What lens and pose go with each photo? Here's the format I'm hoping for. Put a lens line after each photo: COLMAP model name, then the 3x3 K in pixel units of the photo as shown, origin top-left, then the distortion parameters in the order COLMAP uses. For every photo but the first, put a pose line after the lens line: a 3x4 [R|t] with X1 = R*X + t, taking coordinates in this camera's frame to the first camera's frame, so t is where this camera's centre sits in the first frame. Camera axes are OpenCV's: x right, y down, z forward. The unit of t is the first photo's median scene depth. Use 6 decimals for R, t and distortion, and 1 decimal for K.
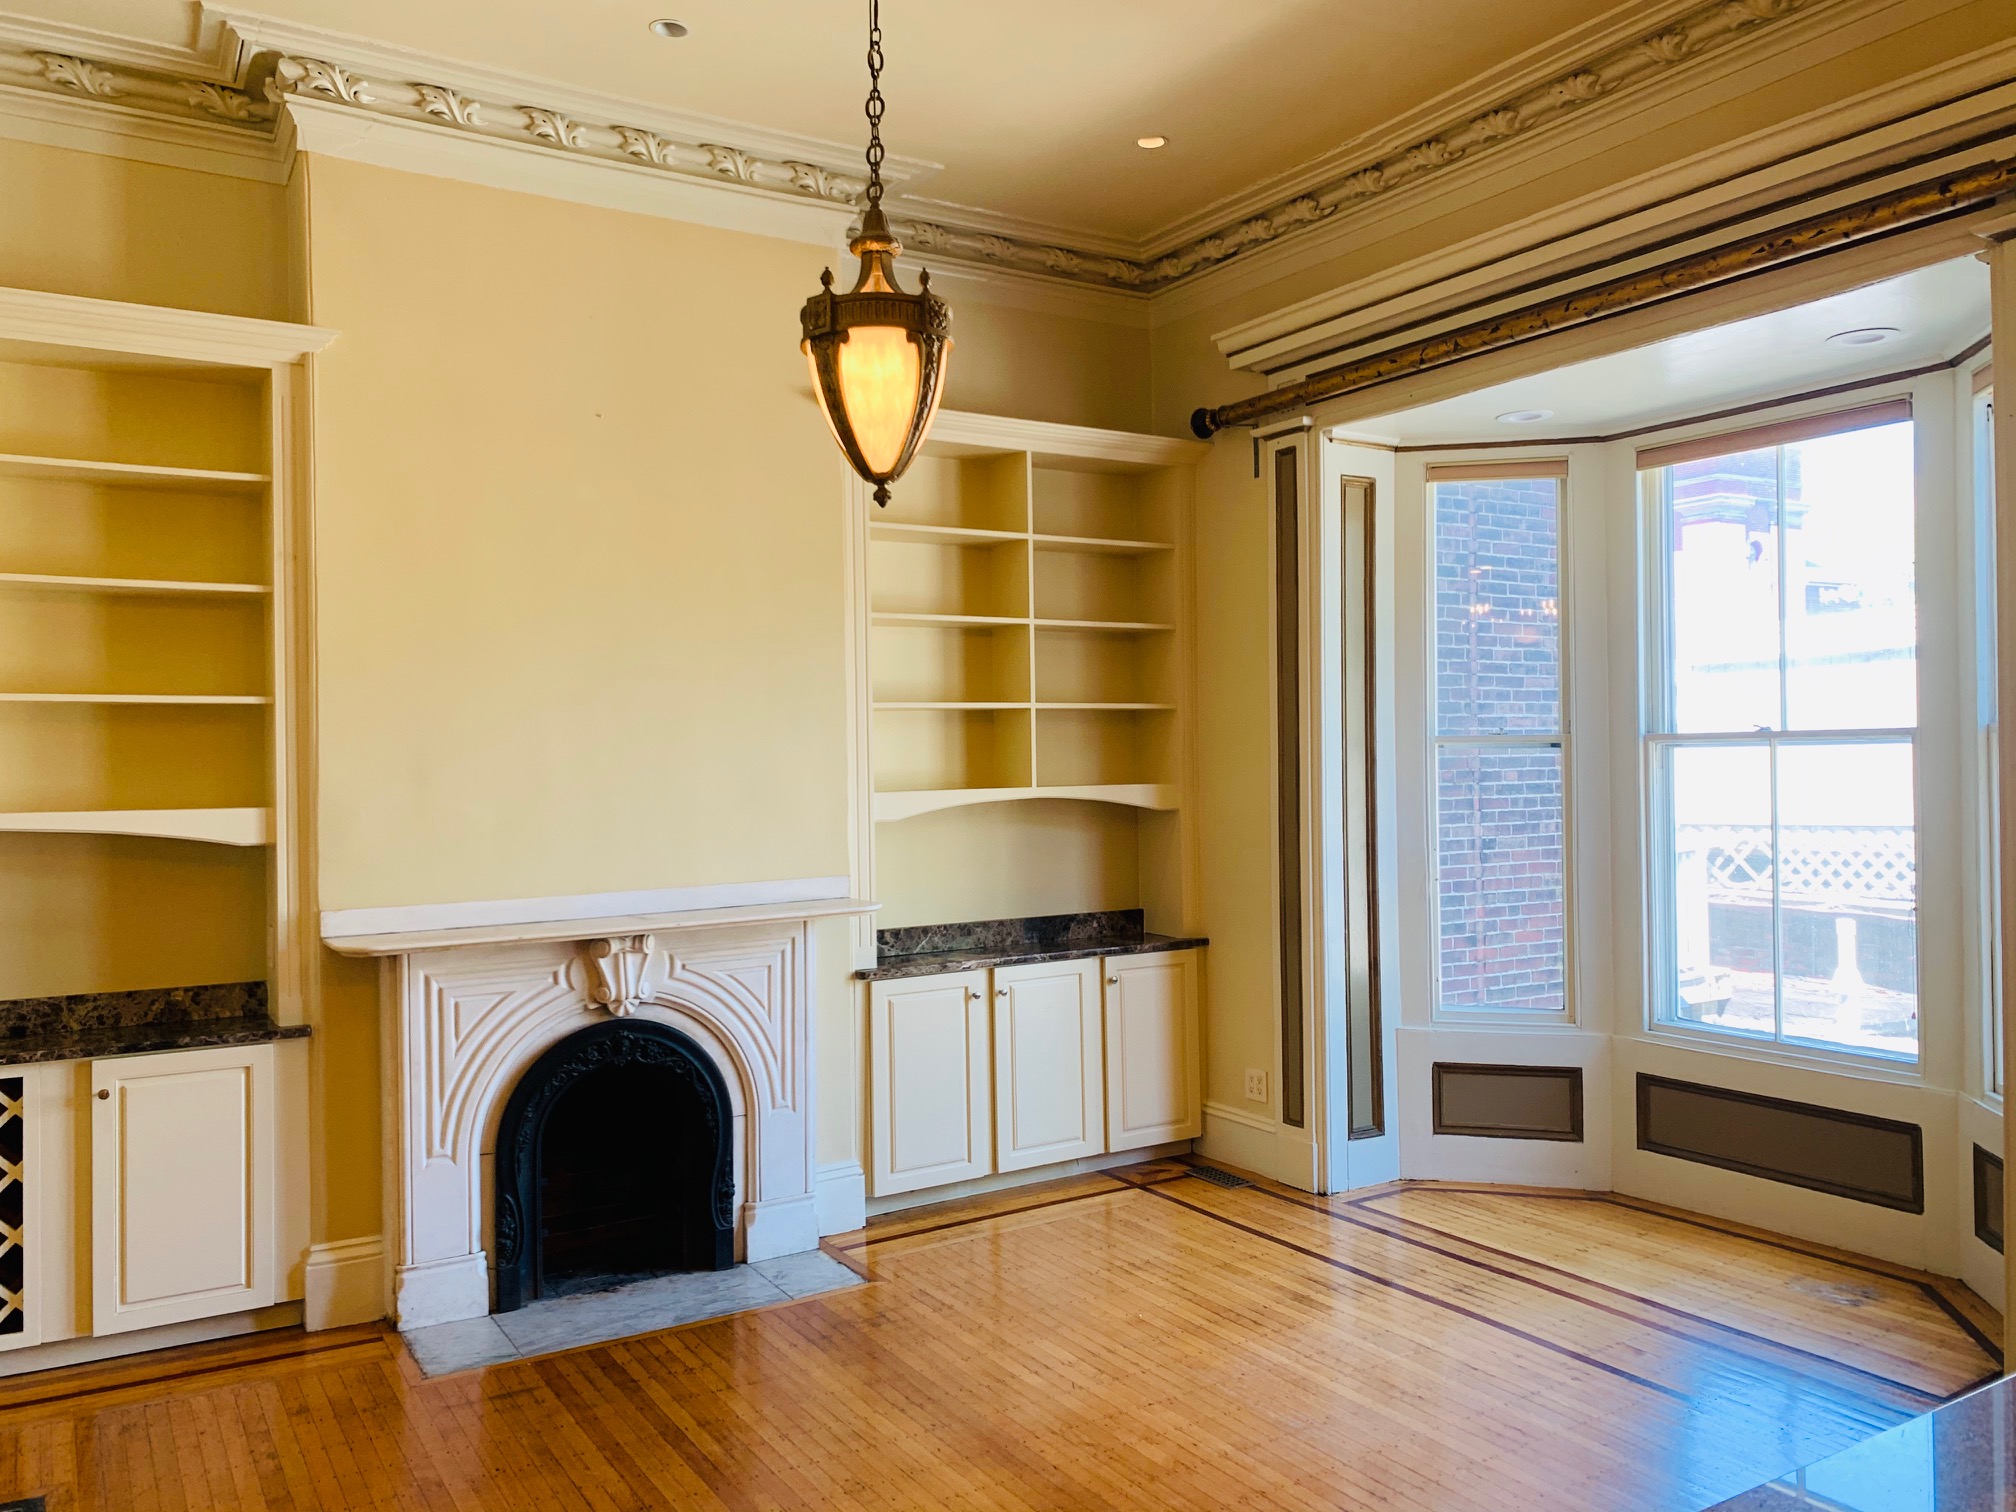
lens RADIAL K [[1563.0, 0, 1008.0], [0, 1563.0, 756.0], [0, 0, 1]] dist [0.033270, -0.010835]
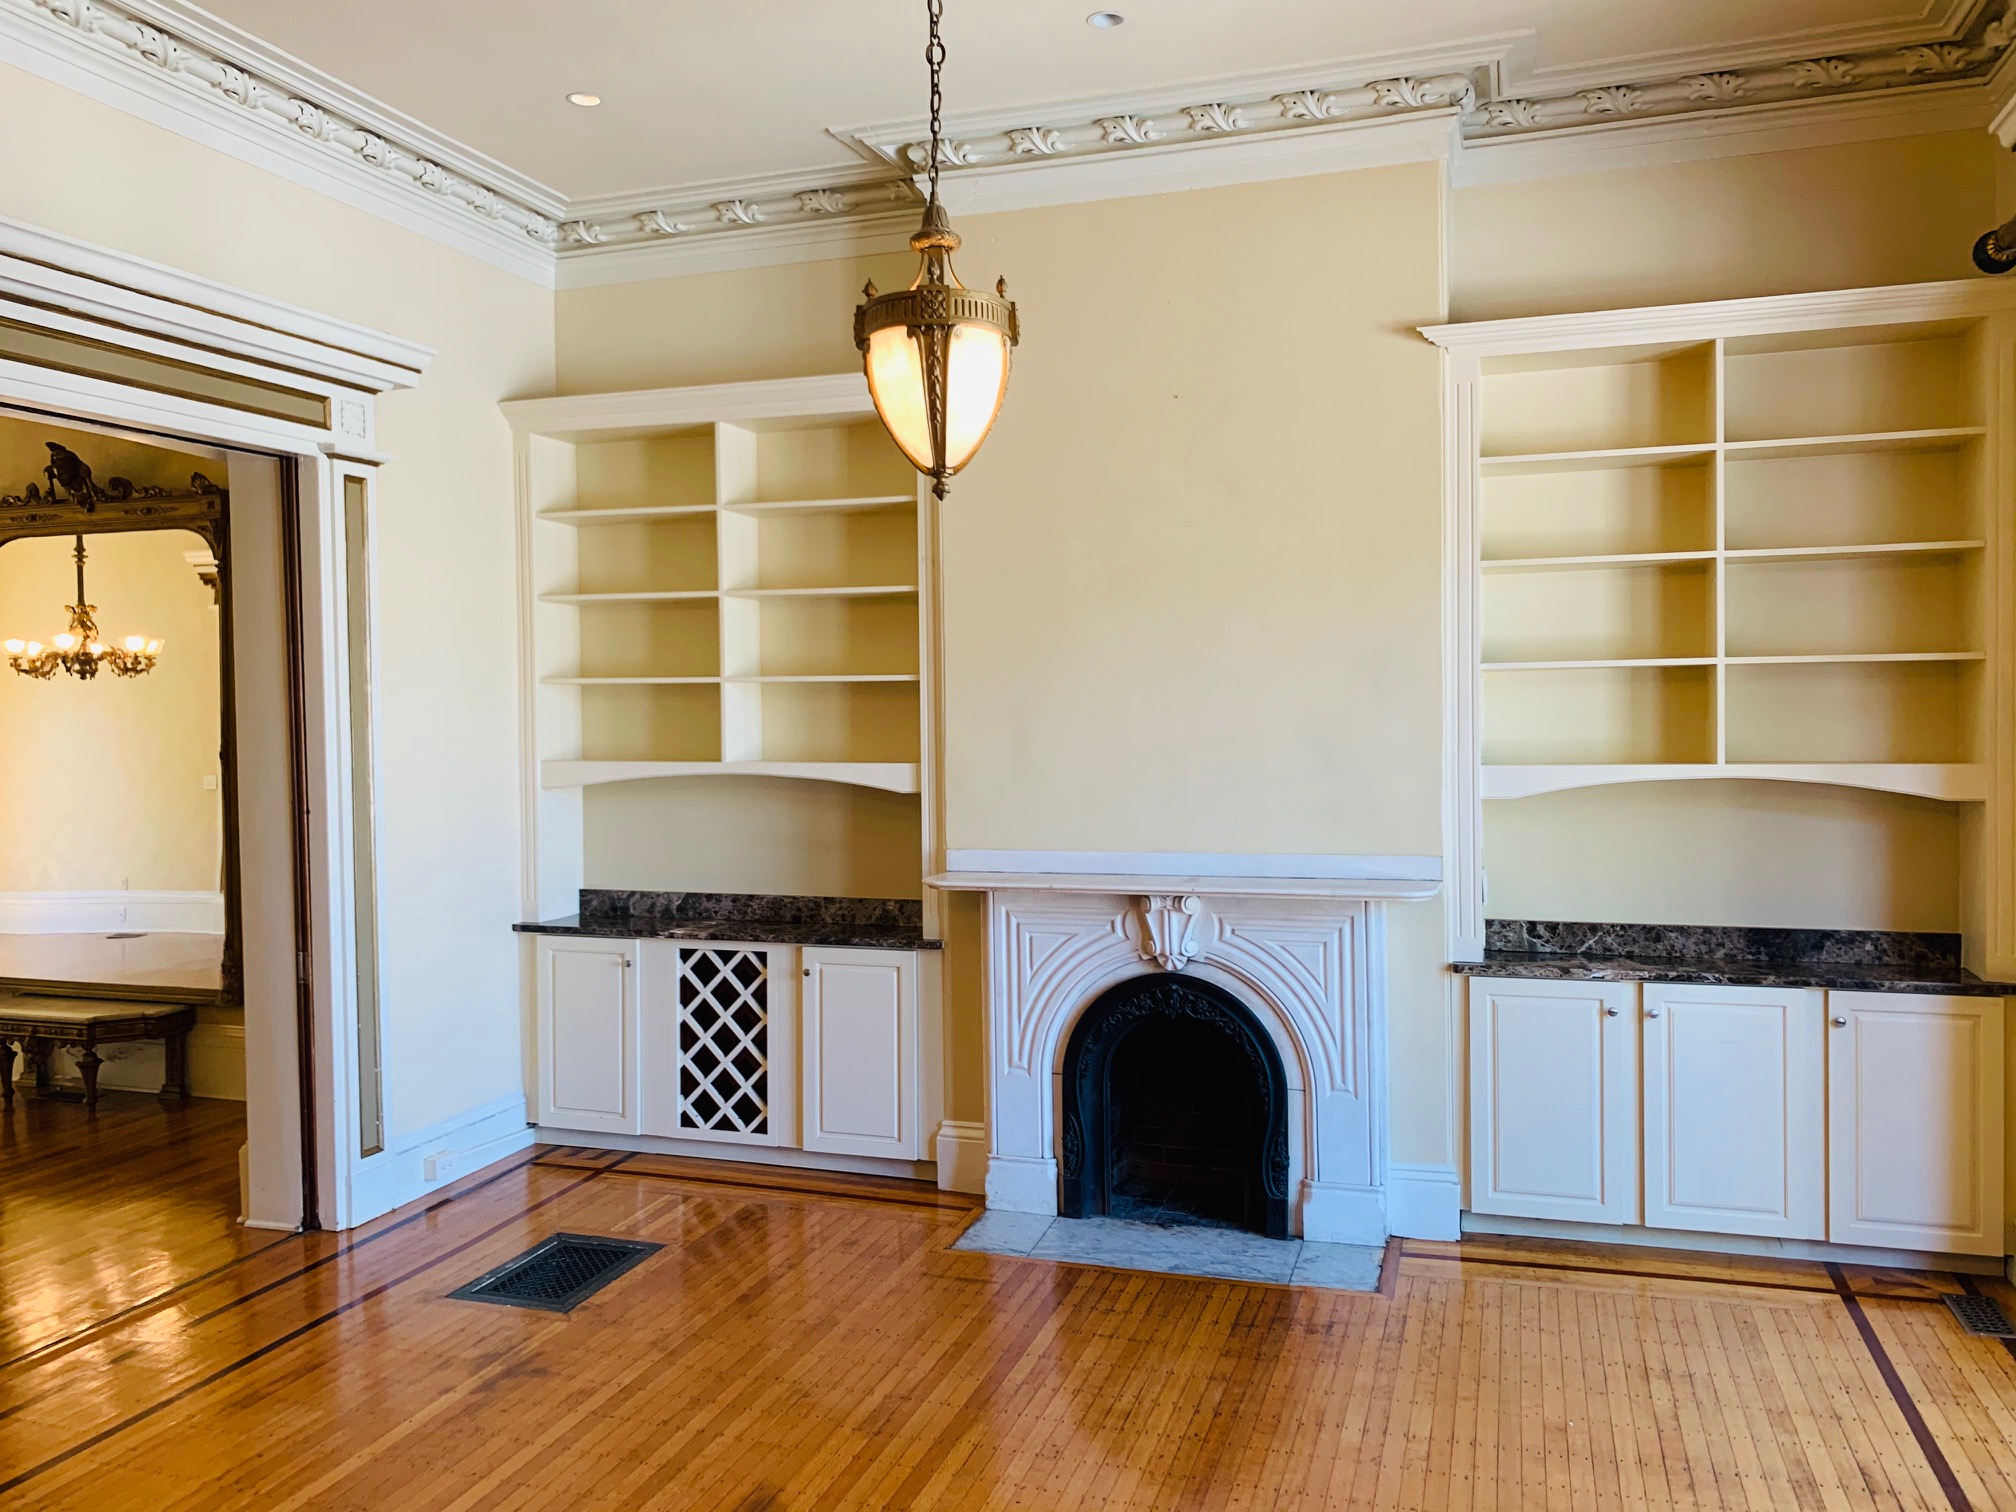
lens RADIAL K [[1565.3, 0, 1004.5], [0, 1565.3, 744.9], [0, 0, 1]] dist [0.049237, -0.045849]
pose [[0.642676, 0.025397, -0.765717, 0.481979], [0.003057, 0.999357, 0.035712, -0.022956], [0.766132, -0.025292, 0.642186, 0.243511]]
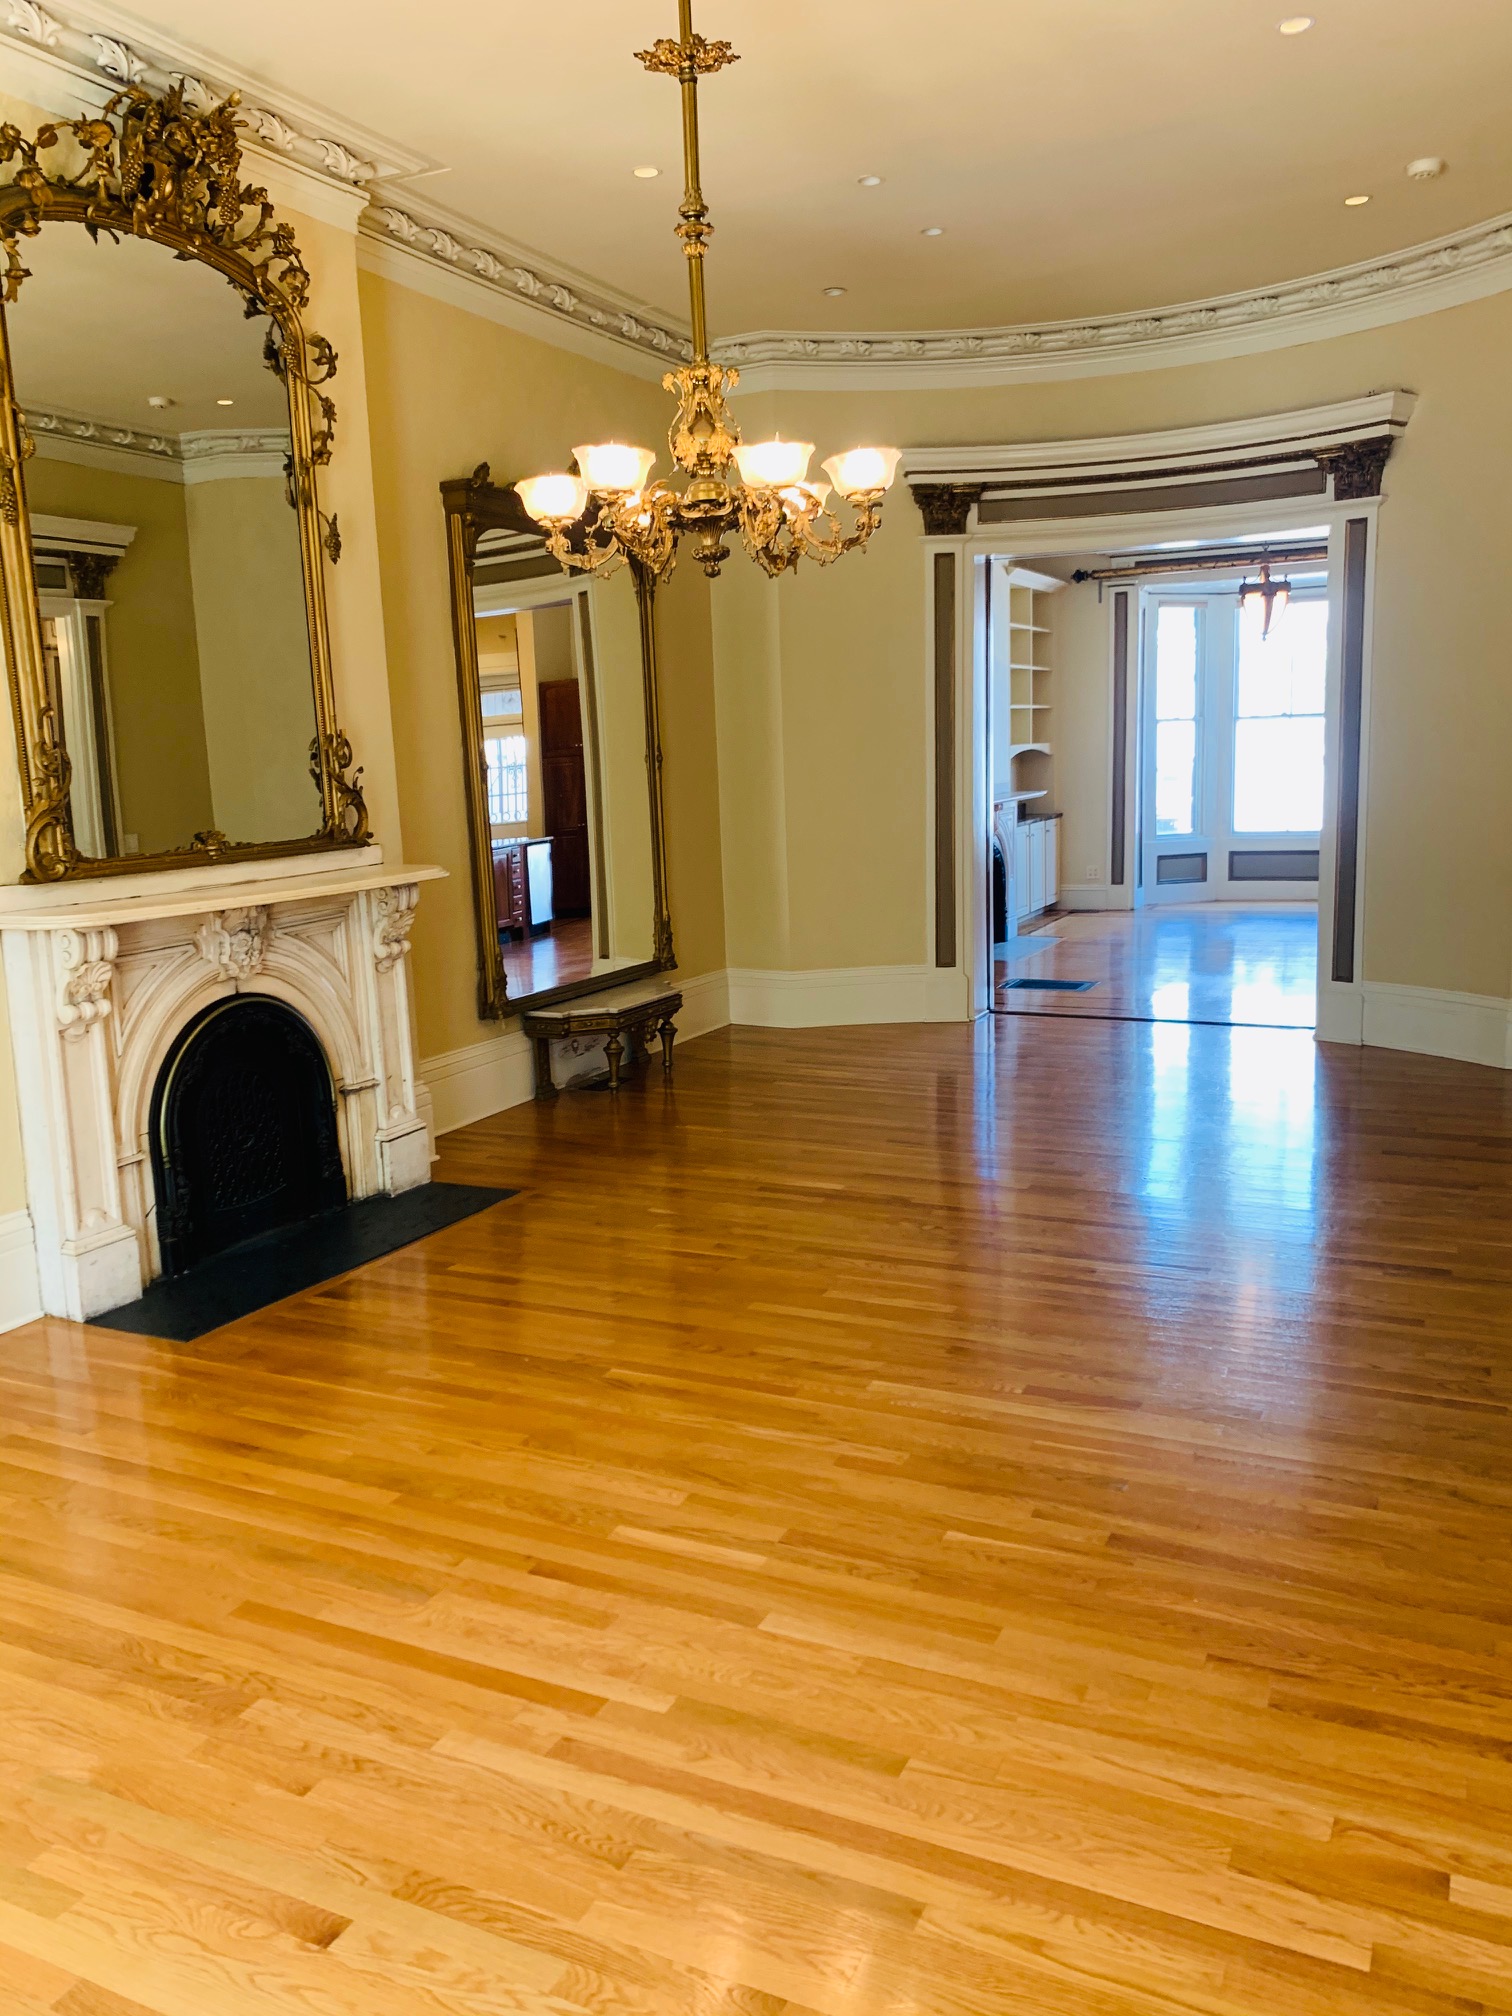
lens RADIAL K [[1565.3, 0, 752.7], [0, 1565.3, 976.6], [0, 0, 1]] dist [0.049237, -0.045849]
pose [[0.842872, -0.092192, 0.530158, -1.861923], [0.018751, 0.989648, 0.142283, 0.029516], [-0.537787, -0.109985, 0.835876, -0.846091]]
